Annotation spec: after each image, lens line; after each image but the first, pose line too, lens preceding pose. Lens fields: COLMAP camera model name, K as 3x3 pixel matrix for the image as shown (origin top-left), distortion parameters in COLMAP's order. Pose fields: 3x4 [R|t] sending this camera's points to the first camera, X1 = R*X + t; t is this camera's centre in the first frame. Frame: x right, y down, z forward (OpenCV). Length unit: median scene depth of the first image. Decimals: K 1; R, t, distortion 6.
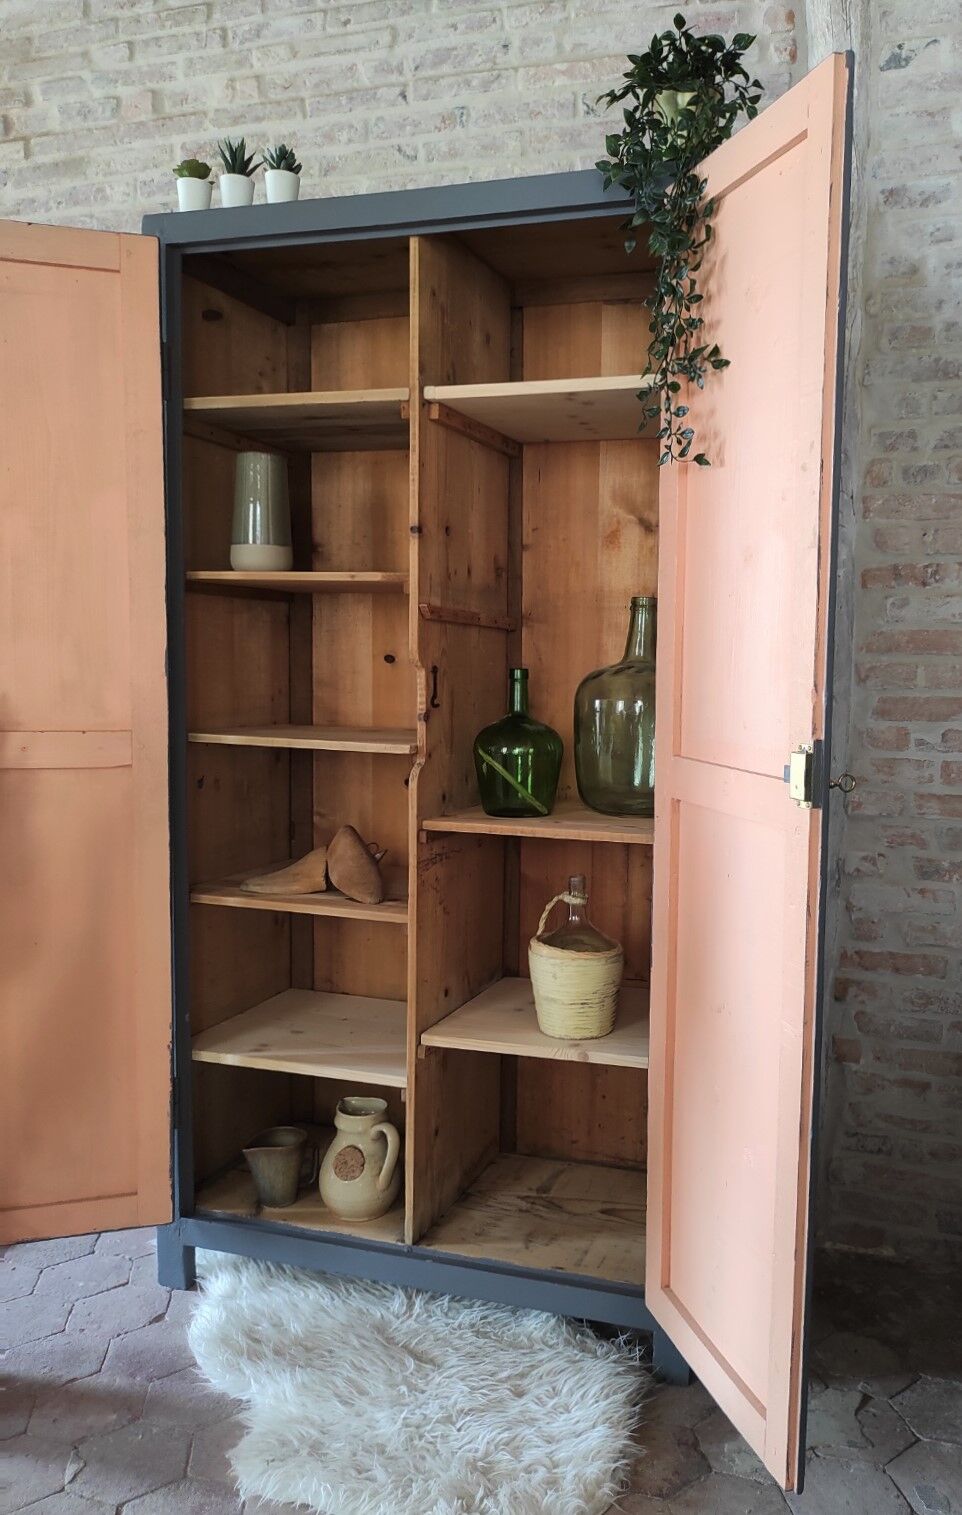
lens RADIAL K [[1184.2, 0, 593.6], [0, 1184.2, 760.3], [0, 0, 1]] dist [0.056079, -0.056596]
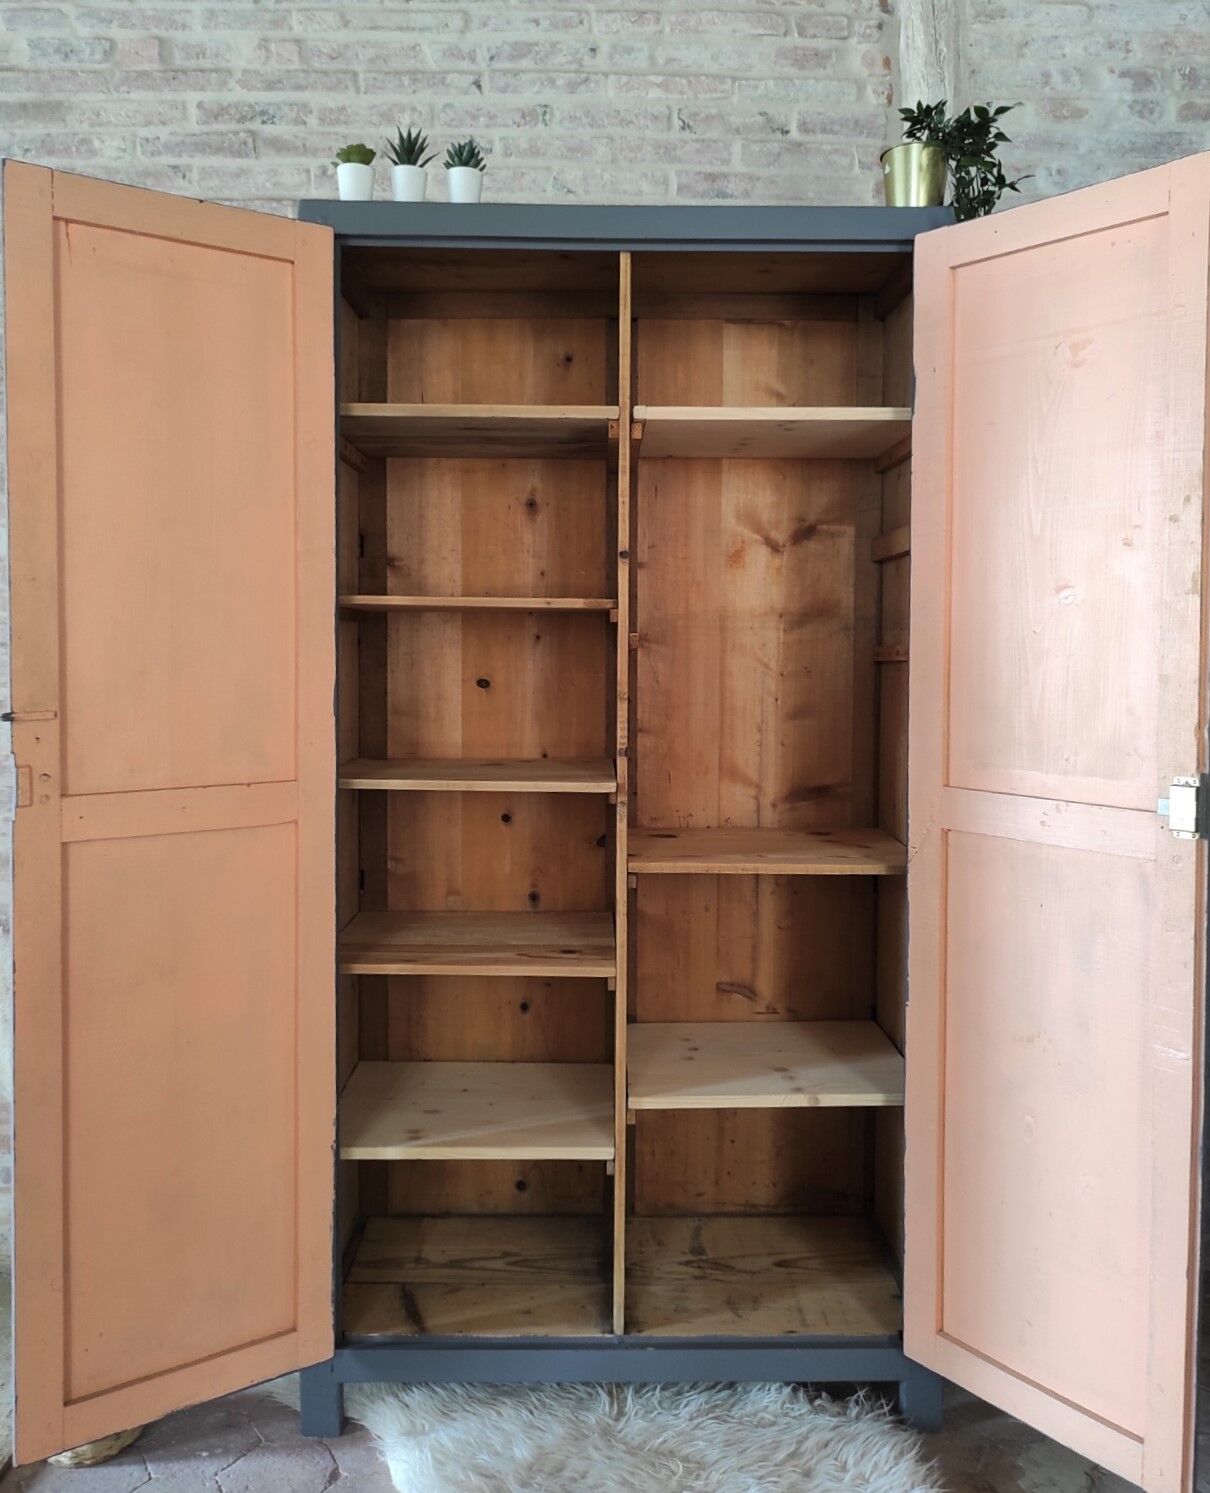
lens RADIAL K [[1270.2, 0, 609.3], [0, 1270.2, 686.0], [0, 0, 1]] dist [0.072097, -0.084401]
pose [[0.952475, -0.021210, 0.303877, -0.391632], [0.036953, 0.998251, -0.046149, -0.036361], [-0.302367, 0.055185, 0.951593, 0.039576]]
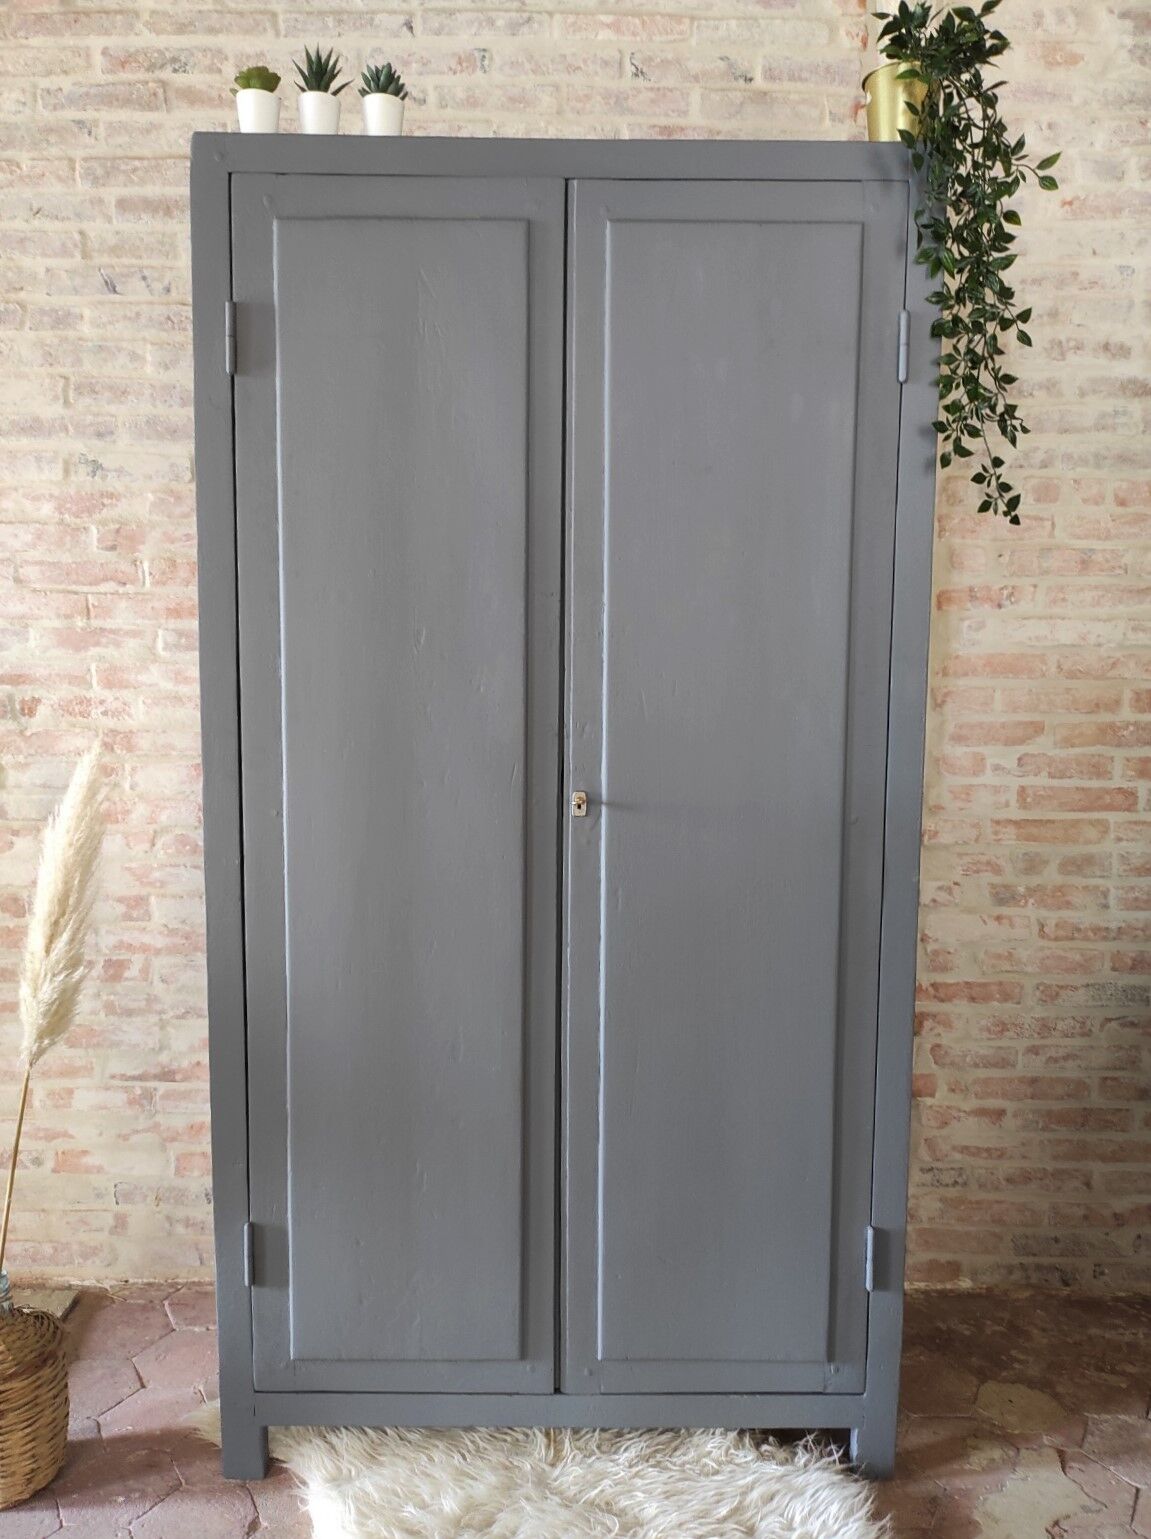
lens RADIAL K [[1180.6, 0, 575.5], [0, 1180.6, 769.5], [0, 0, 1]] dist [0.042971, -0.041003]
pose [[0.955514, -0.040090, 0.292209, -0.327108], [0.034802, 0.999123, 0.023275, -0.045908], [-0.292886, -0.012071, 0.956071, 0.157554]]
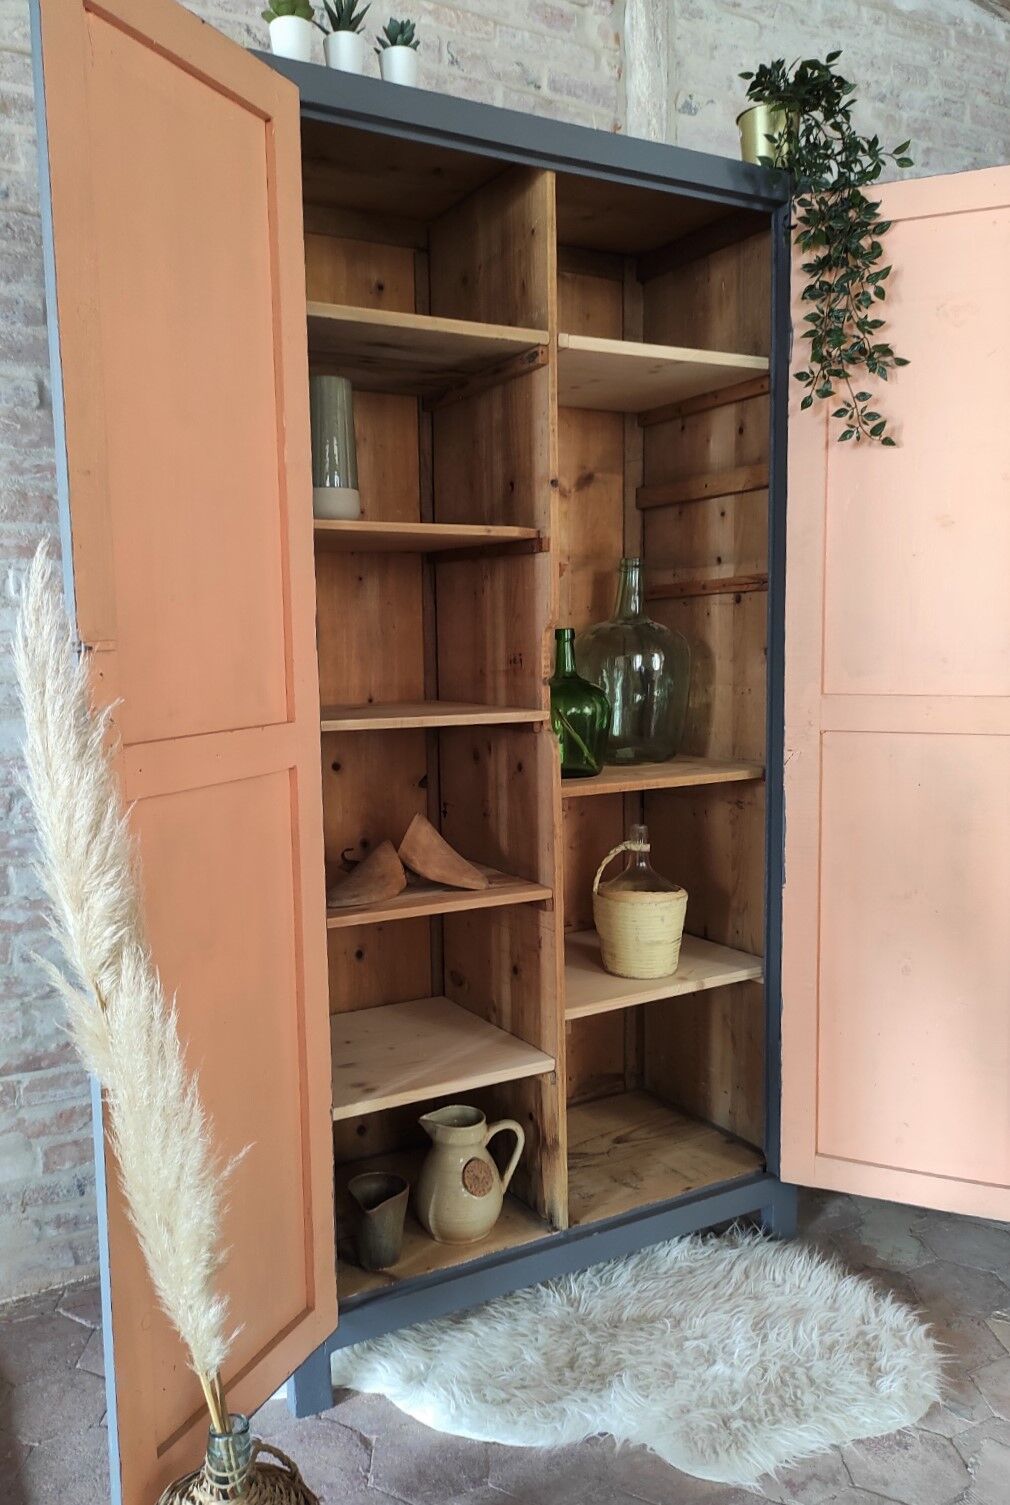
lens RADIAL K [[1170.5, 0, 454.9], [0, 1170.5, 750.0], [0, 0, 1]] dist [0.067440, -0.077444]
pose [[0.698780, -0.101394, 0.708114, -0.743921], [0.094293, 0.994322, 0.049326, -0.029904], [-0.709095, 0.032302, 0.704373, 0.332511]]
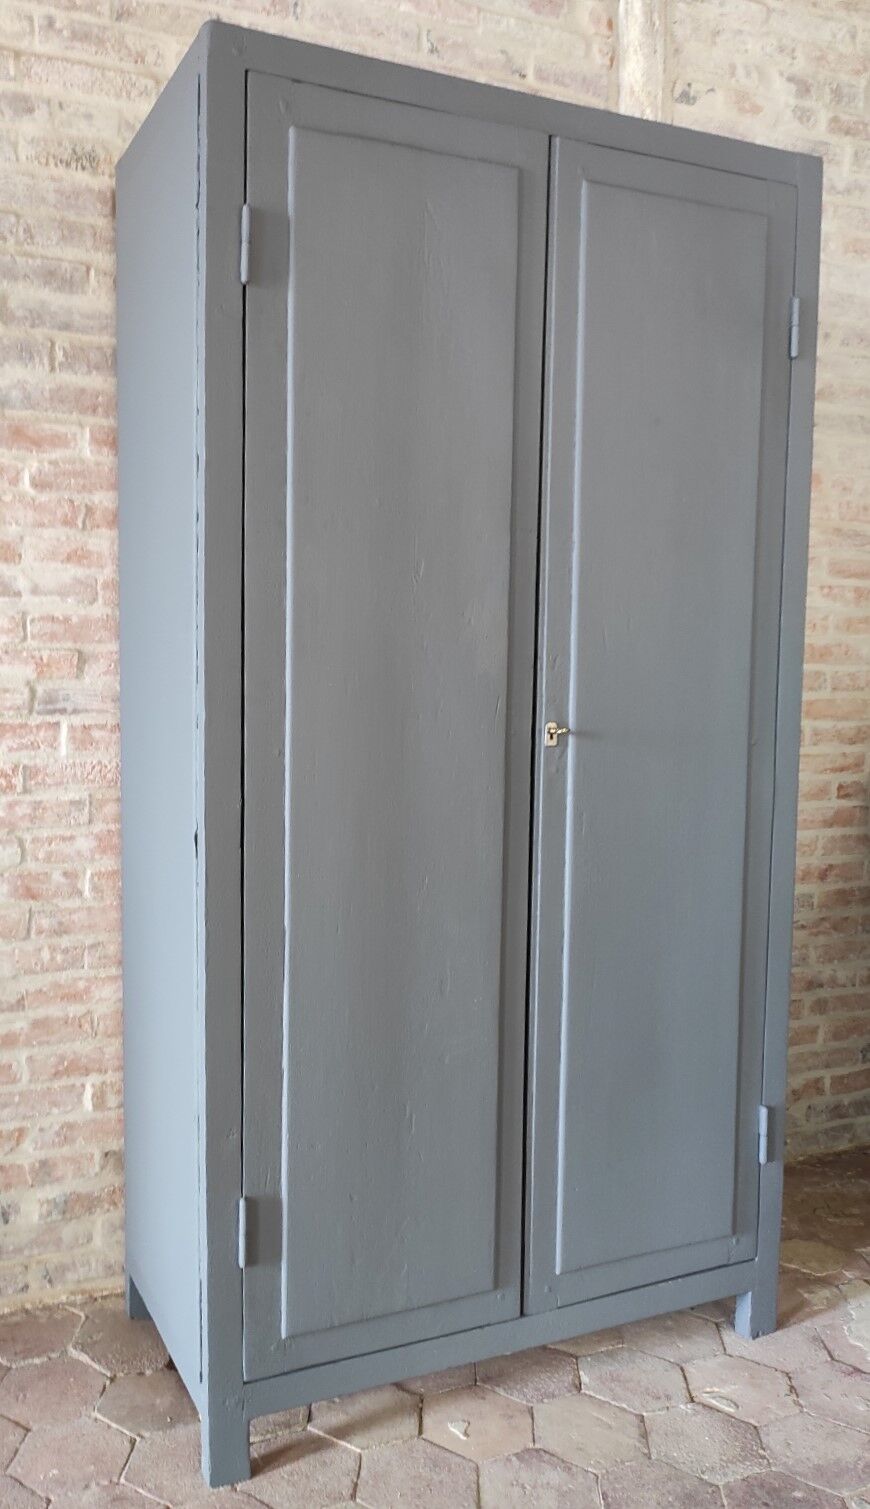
lens RADIAL K [[1184.9, 0, 309.2], [0, 1184.9, 752.5], [0, 0, 1]] dist [0.049528, -0.048263]
pose [[0.768627, -0.061551, 0.636730, -0.701725], [0.064352, 0.997751, 0.018767, -0.020815], [-0.636453, 0.026550, 0.770859, 0.356237]]
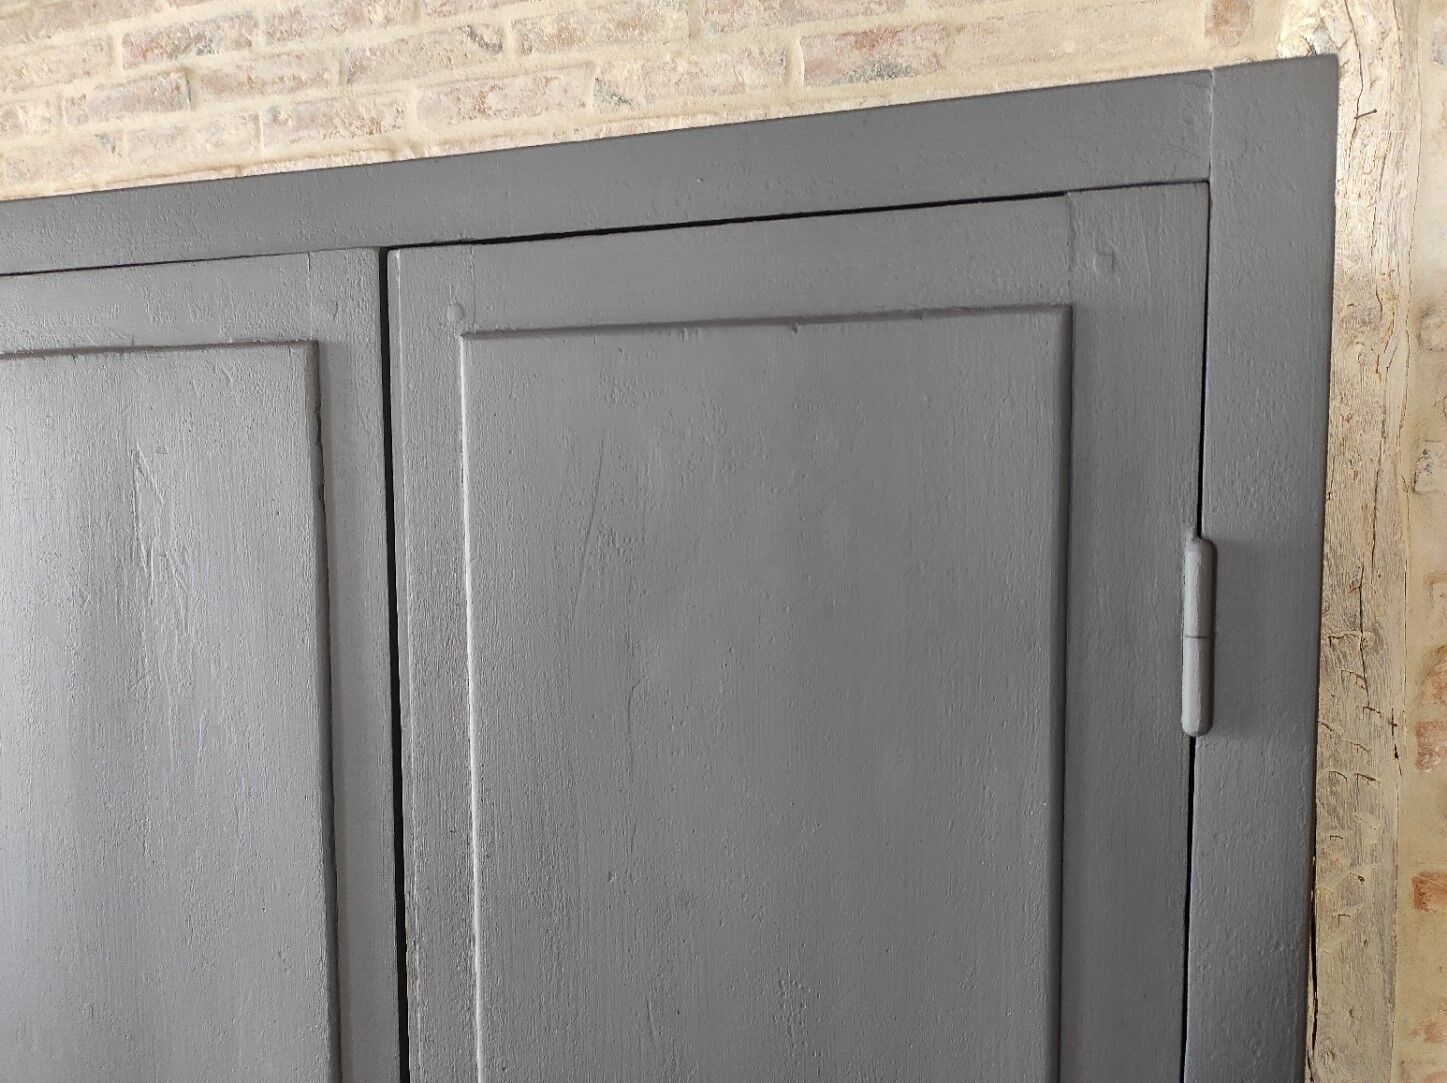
lens RADIAL K [[1077.6, 0, 723.5], [0, 1077.6, 541.5], [0, 0, 1]] dist [0.049265, -0.049984]
pose [[0.998739, -0.017849, -0.046917, -0.027130], [0.017624, 0.999831, -0.005206, -0.282507], [0.047002, 0.004372, 0.998885, 0.526084]]
